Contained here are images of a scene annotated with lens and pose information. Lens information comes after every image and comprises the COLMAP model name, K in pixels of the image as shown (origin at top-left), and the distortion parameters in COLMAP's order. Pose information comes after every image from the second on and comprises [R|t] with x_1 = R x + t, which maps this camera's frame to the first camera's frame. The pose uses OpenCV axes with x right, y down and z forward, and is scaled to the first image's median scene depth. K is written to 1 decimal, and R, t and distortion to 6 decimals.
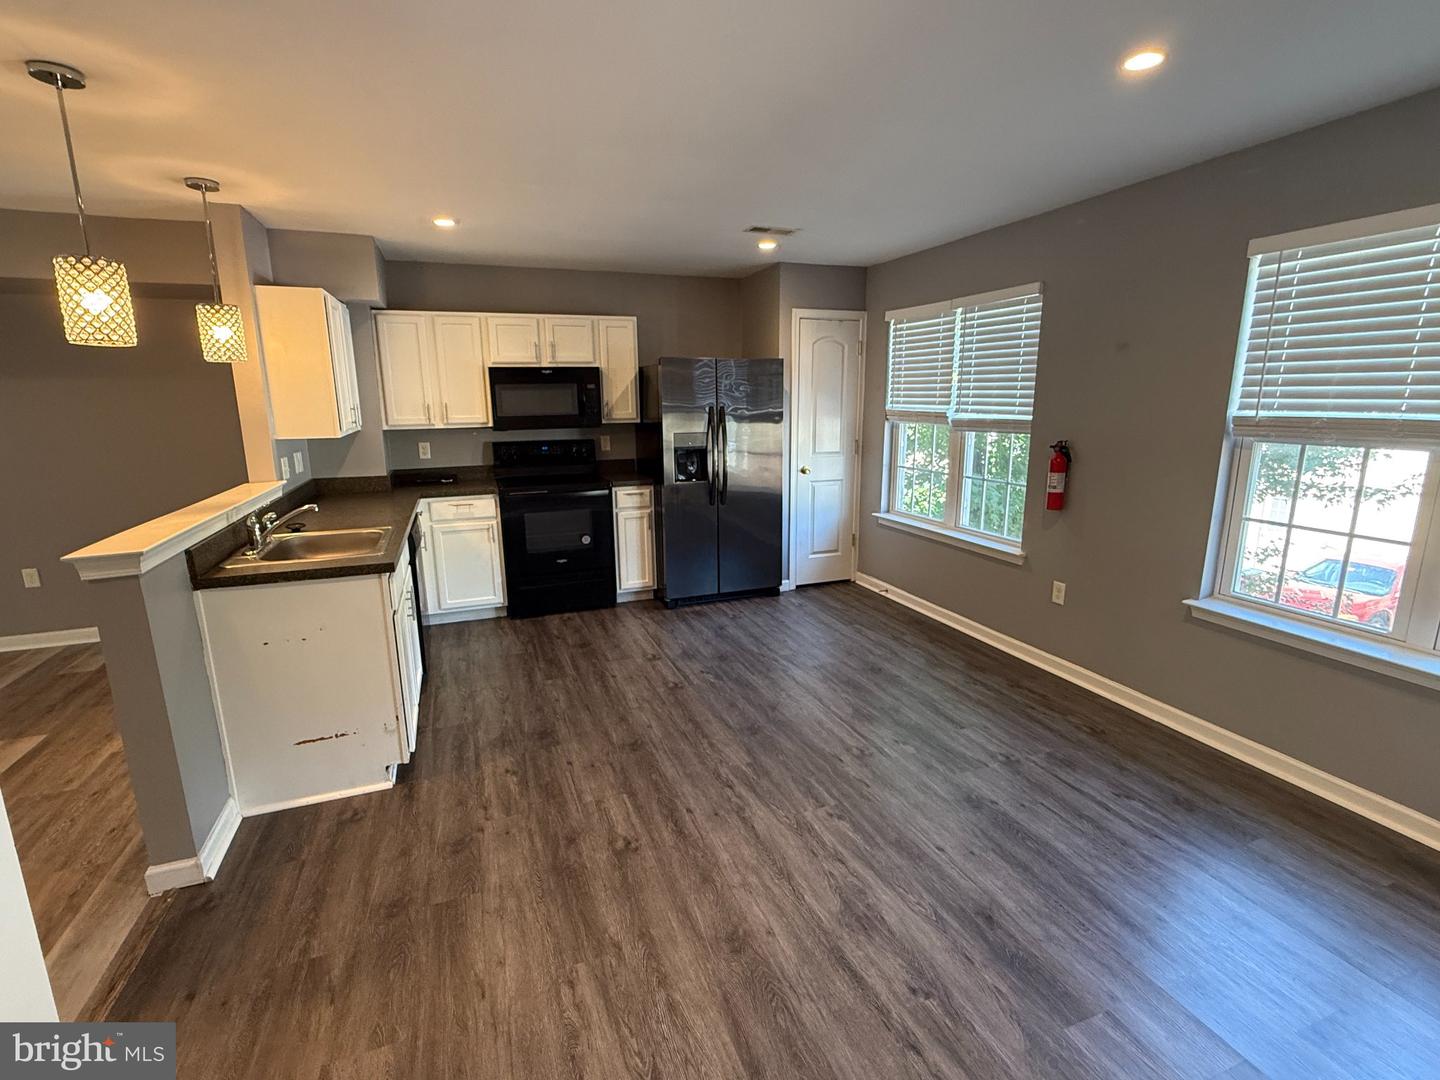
lens RADIAL K [[673.3, 0, 720.1], [0, 673.3, 541.0], [0, 0, 1]] dist [-0.008860, 0.001739]
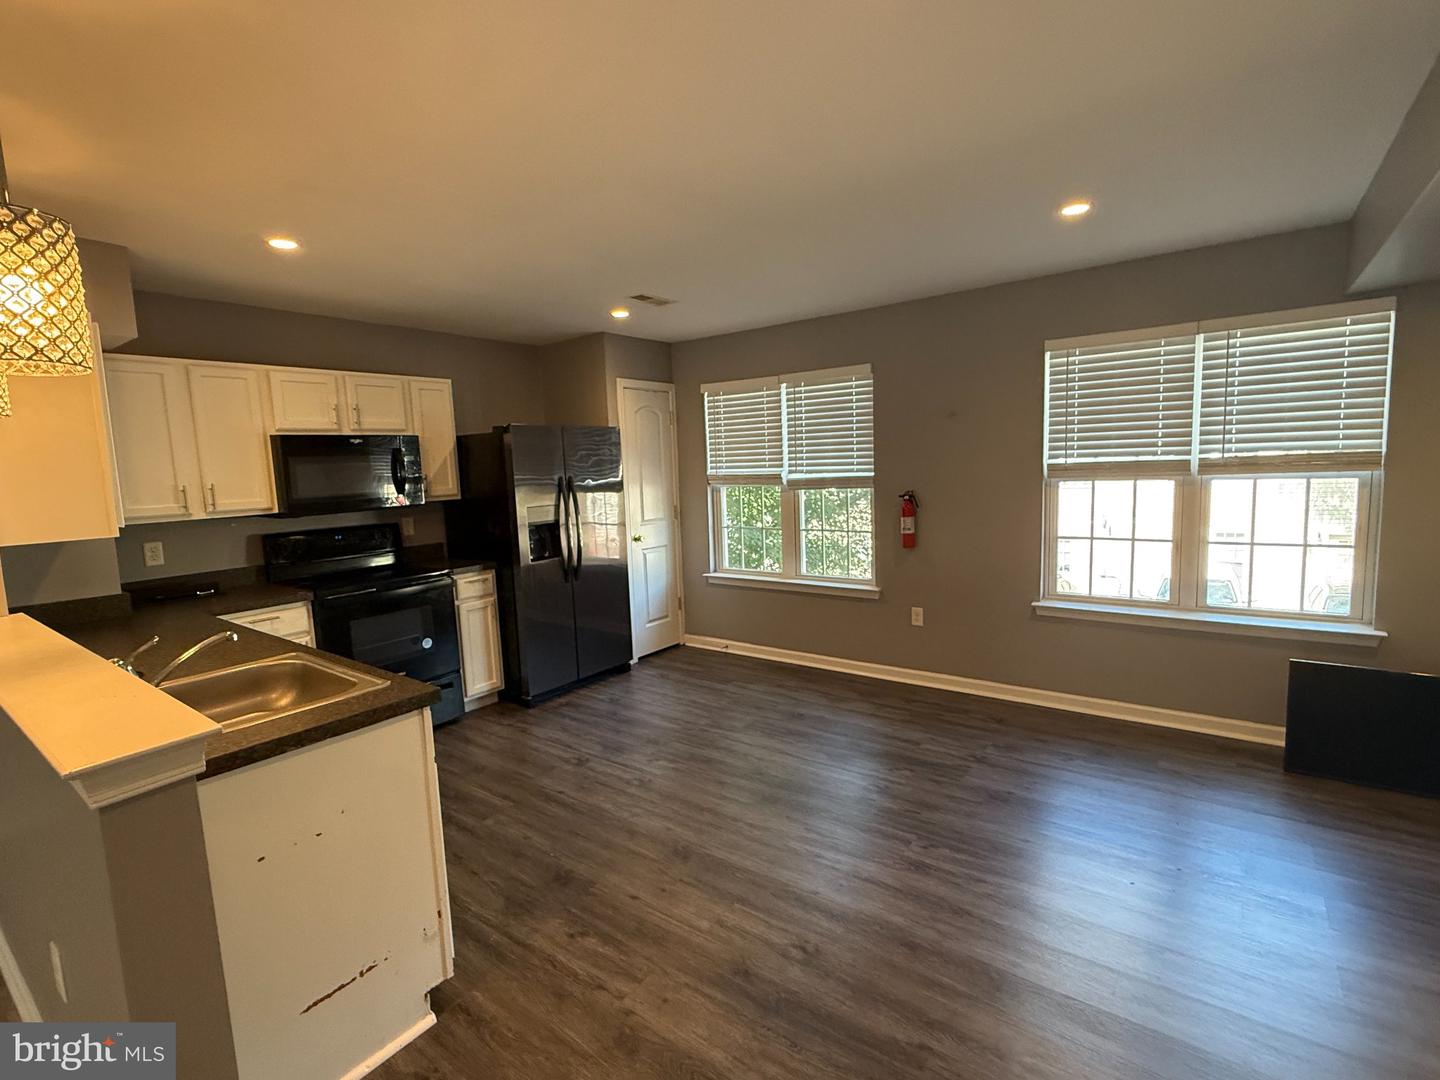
lens RADIAL K [[673.3, 0, 718.1], [0, 673.3, 539.9], [0, 0, 1]] dist [-0.008860, 0.001739]
pose [[0.845648, -0.083122, 0.527229, -0.335863], [0.141958, 0.987247, -0.072046, -0.017336], [-0.514517, 0.135770, 0.846663, 0.121616]]
